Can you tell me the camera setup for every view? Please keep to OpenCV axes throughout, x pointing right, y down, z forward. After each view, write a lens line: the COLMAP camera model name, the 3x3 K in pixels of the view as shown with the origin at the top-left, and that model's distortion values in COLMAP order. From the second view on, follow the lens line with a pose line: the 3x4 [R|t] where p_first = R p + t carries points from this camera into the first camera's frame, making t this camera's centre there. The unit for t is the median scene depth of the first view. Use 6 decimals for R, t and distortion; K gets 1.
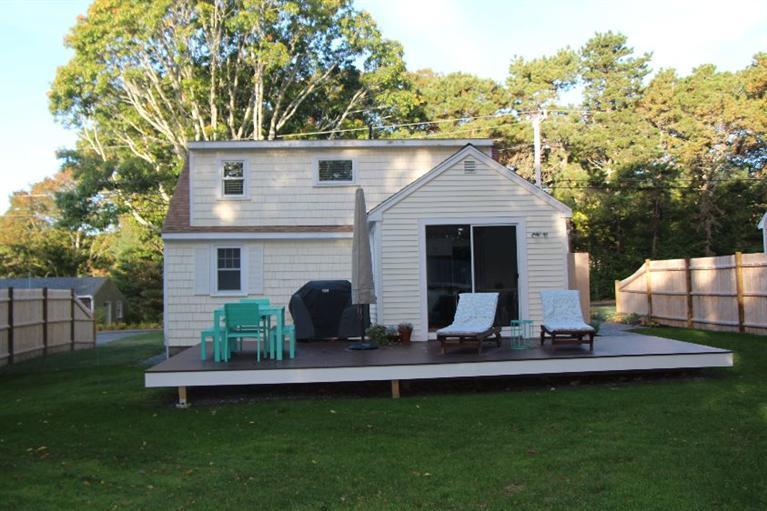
lens RADIAL K [[757.2, 0, 383.5], [0, 757.2, 255.5], [0, 0, 1]] dist [-0.018540, 0.002356]
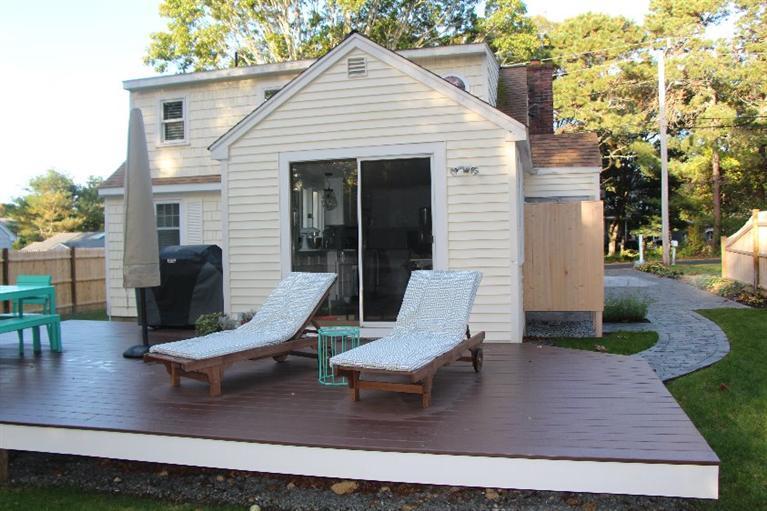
lens RADIAL K [[633.2, 0, 383.5], [0, 633.2, 255.5], [0, 0, 1]] dist [-0.208213, 0.197756]
pose [[0.945208, 0.010705, -0.326294, 0.199936], [0.014541, 0.997090, 0.074832, 0.000197], [0.326146, -0.075477, 0.942302, 0.334137]]
